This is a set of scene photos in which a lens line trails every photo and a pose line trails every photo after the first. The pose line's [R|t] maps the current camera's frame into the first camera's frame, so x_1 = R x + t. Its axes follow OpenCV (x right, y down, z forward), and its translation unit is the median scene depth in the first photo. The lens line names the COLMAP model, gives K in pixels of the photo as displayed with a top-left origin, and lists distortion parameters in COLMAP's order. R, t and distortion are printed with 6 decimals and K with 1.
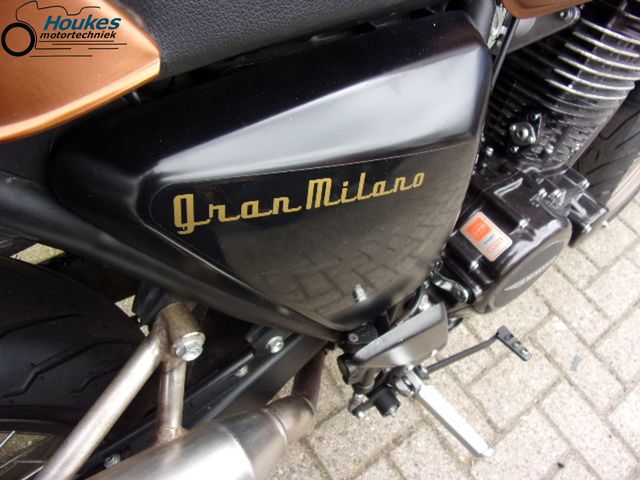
lens RADIAL K [[450.9, 0, 320.0], [0, 450.9, 240.0], [0, 0, 1]] dist [-0.064761, 0.032316]
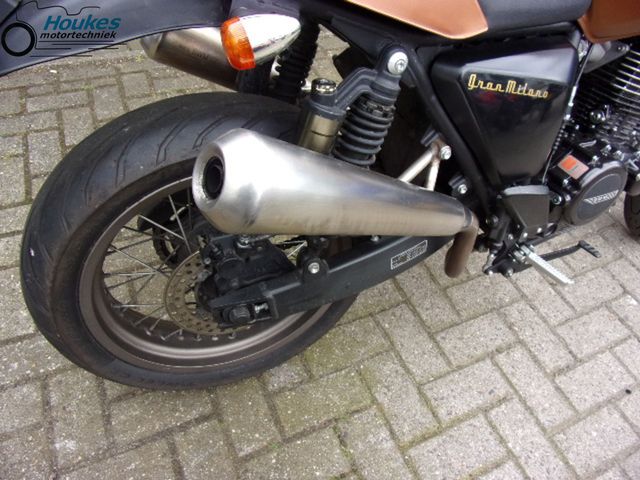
lens RADIAL K [[450.9, 0, 320.0], [0, 450.9, 240.0], [0, 0, 1]] dist [-0.064761, 0.032316]
pose [[0.980828, 0.096131, -0.169514, -0.239547], [-0.121300, 0.981971, -0.144982, 0.543010], [0.152521, 0.162764, 0.974805, -0.678699]]
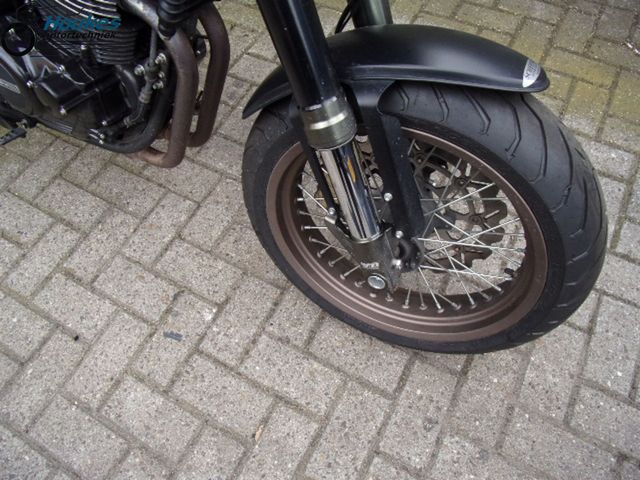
lens RADIAL K [[450.9, 0, 320.0], [0, 450.9, 240.0], [0, 0, 1]] dist [-0.064761, 0.032316]
pose [[0.428152, 0.669319, -0.607205, 2.002995], [-0.686095, 0.678060, 0.263644, -0.622783], [0.588183, 0.303720, 0.749530, 0.606250]]
